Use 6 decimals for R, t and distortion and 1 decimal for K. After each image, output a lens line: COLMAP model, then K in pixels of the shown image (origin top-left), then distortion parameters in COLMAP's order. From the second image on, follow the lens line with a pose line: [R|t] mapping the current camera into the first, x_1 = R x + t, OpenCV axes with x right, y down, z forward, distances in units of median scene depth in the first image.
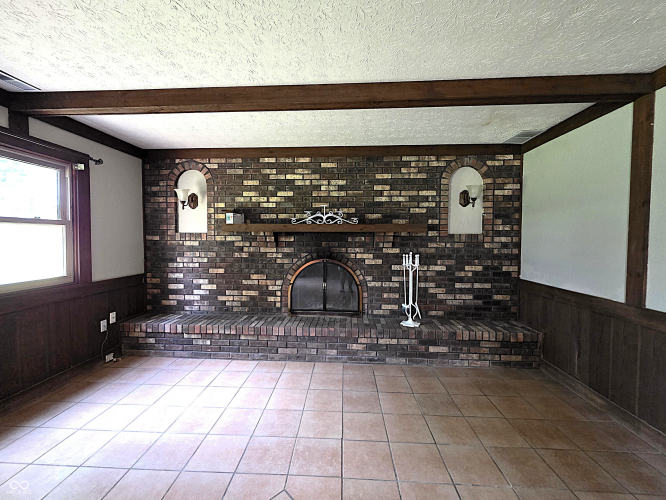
lens RADIAL K [[274.1, 0, 336.5], [0, 274.1, 249.4], [0, 0, 1]] dist [0.004772, 0.000054]
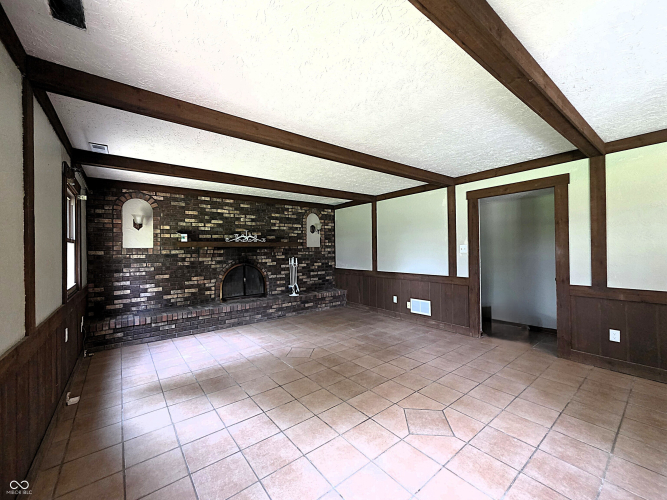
lens RADIAL K [[274.5, 0, 326.7], [0, 274.5, 247.7], [0, 0, 1]] dist [0.004772, 0.000054]
pose [[0.762222, -0.011287, 0.647217, -0.734655], [0.041309, 0.998658, -0.031234, 0.013937], [-0.645996, 0.050543, 0.761665, -0.562019]]
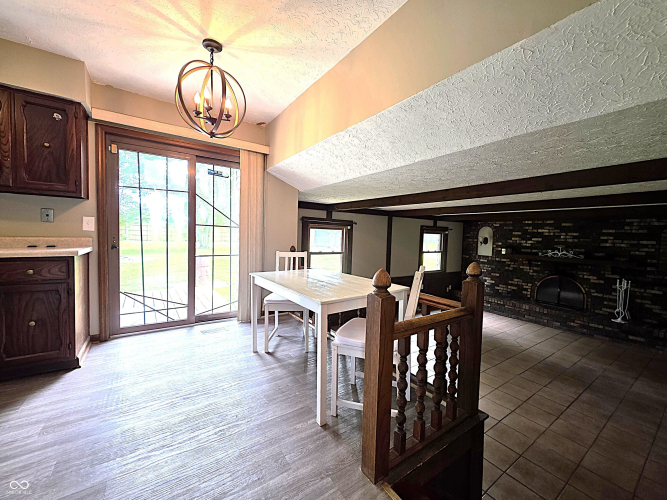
lens RADIAL K [[274.5, 0, 323.9], [0, 274.5, 248.8], [0, 0, 1]] dist [0.004772, 0.000054]
pose [[0.578421, 0.053939, -0.813953, 0.542483], [-0.055190, 0.998113, 0.026923, -0.110031], [0.813869, 0.029349, 0.580306, -1.382038]]
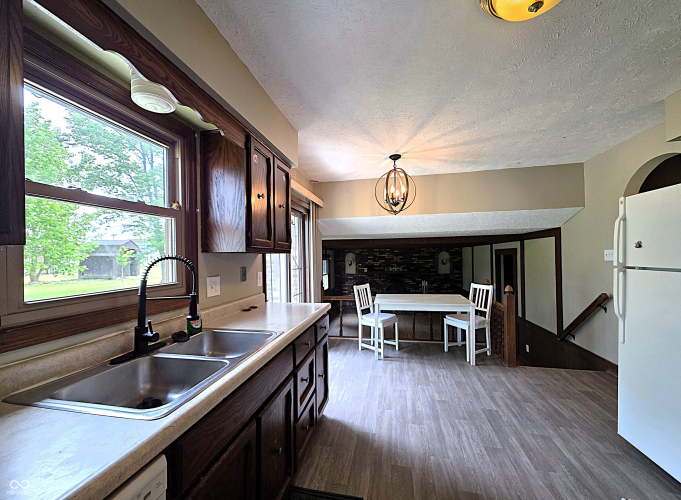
lens RADIAL K [[284.1, 0, 332.1], [0, 284.1, 260.1], [0, 0, 1]] dist [-0.000649, -0.000066]
pose [[0.985723, -0.020528, -0.167121, -0.214335], [0.017435, 0.999649, -0.019957, -0.164025], [0.167472, 0.016758, 0.985734, -2.269390]]
